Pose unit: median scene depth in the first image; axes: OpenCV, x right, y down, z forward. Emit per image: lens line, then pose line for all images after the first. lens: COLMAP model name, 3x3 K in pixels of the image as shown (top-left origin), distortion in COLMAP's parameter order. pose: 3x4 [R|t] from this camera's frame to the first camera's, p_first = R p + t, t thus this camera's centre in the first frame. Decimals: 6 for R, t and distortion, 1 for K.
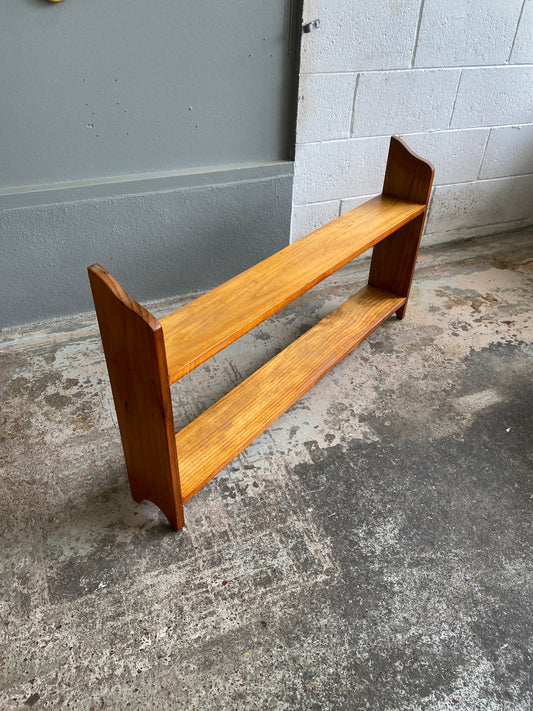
lens RADIAL K [[544.0, 0, 270.6], [0, 544.0, 353.2], [0, 0, 1]] dist [0.014174, -0.015839]
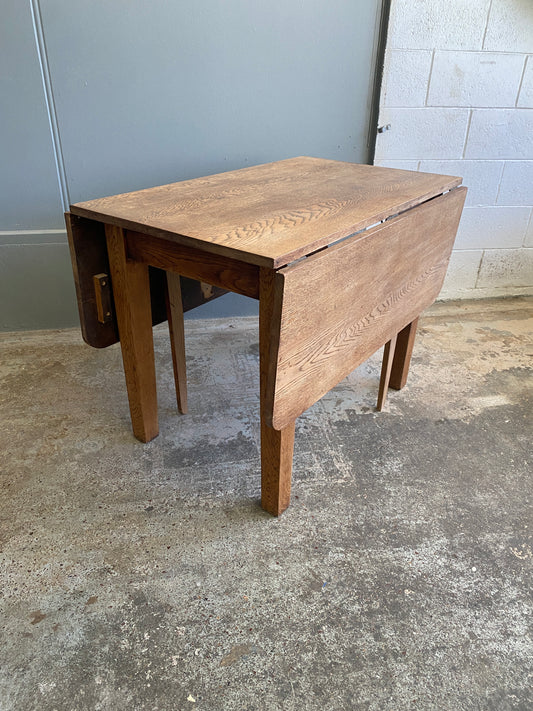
lens RADIAL K [[544.0, 0, 270.0], [0, 544.0, 350.0], [0, 0, 1]] dist [0.014174, -0.015839]
pose [[0.979009, 0.091653, -0.182045, 0.127638], [-0.117824, 0.983319, -0.138572, 0.265145], [0.166308, 0.157112, 0.973477, -0.453997]]
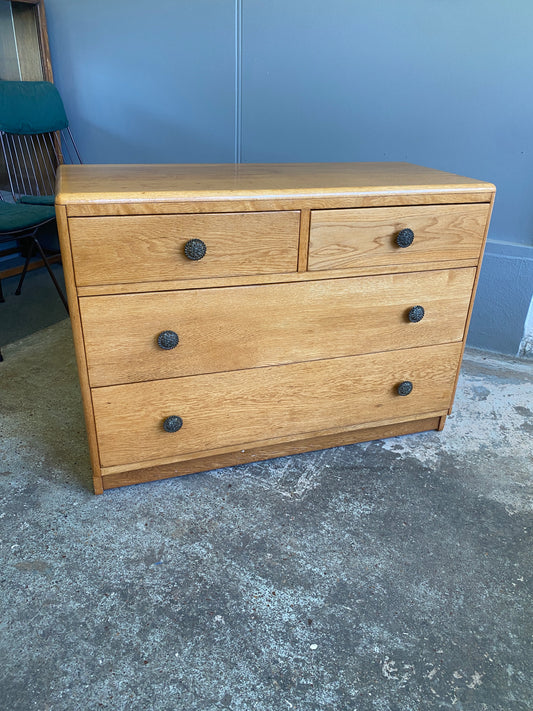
lens RADIAL K [[544.0, 0, 273.0], [0, 544.0, 349.1], [0, 0, 1]] dist [0.014174, -0.015839]
pose [[0.649966, 0.325785, -0.686592, 0.755534], [-0.466203, 0.884412, -0.021683, 0.142007], [0.600166, 0.334185, 0.726719, -0.045299]]
